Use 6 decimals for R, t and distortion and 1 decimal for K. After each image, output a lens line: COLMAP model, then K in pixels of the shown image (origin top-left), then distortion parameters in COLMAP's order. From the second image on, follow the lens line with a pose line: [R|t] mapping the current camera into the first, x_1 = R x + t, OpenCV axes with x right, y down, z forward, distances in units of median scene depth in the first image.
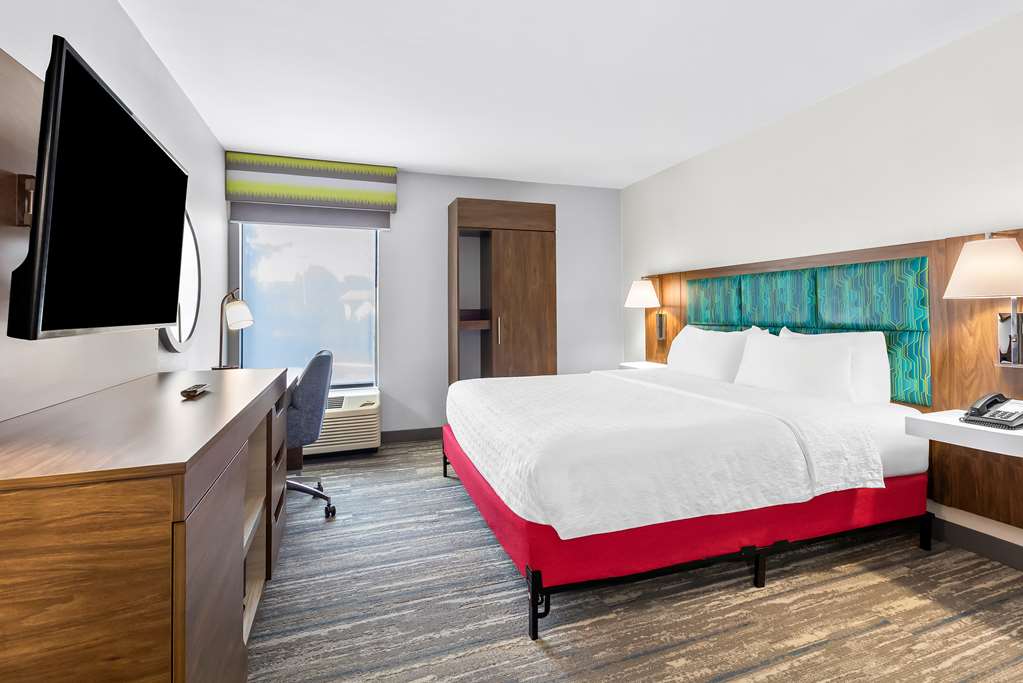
lens RADIAL K [[491.8, 0, 524.2], [0, 491.8, 307.7], [0, 0, 1]] dist [0.000664, -0.000384]
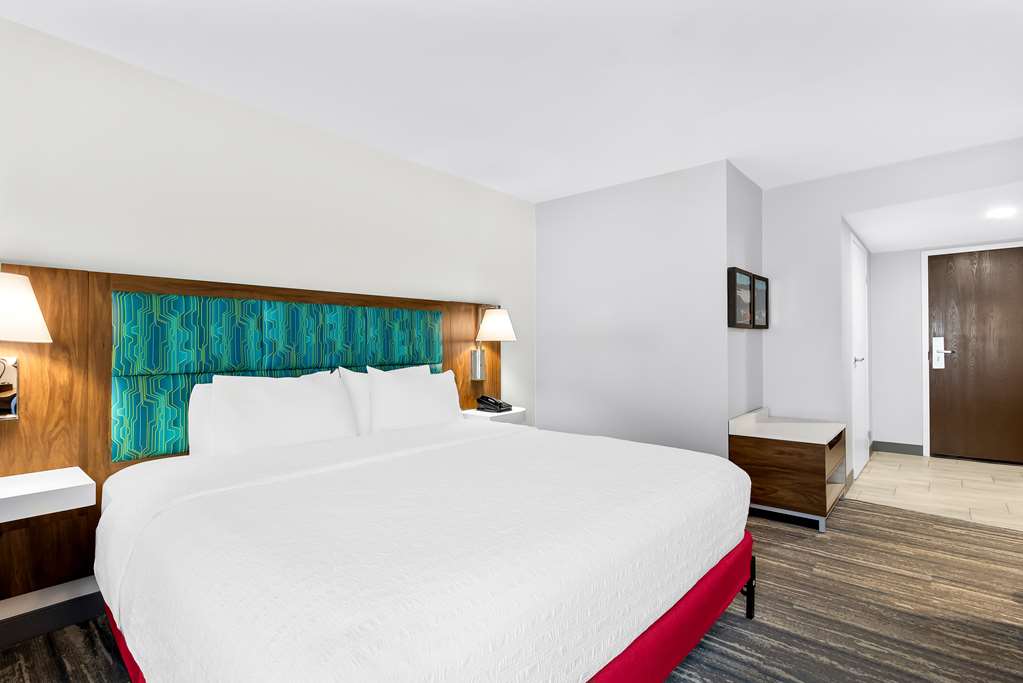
lens RADIAL K [[491.8, 0, 527.7], [0, 491.8, 346.4], [0, 0, 1]] dist [0.000664, -0.000384]
pose [[-0.509238, 0.024827, 0.860267, -0.485626], [0.017736, 0.999674, -0.018351, 0.027684], [-0.860443, 0.005913, -0.509513, 1.354623]]
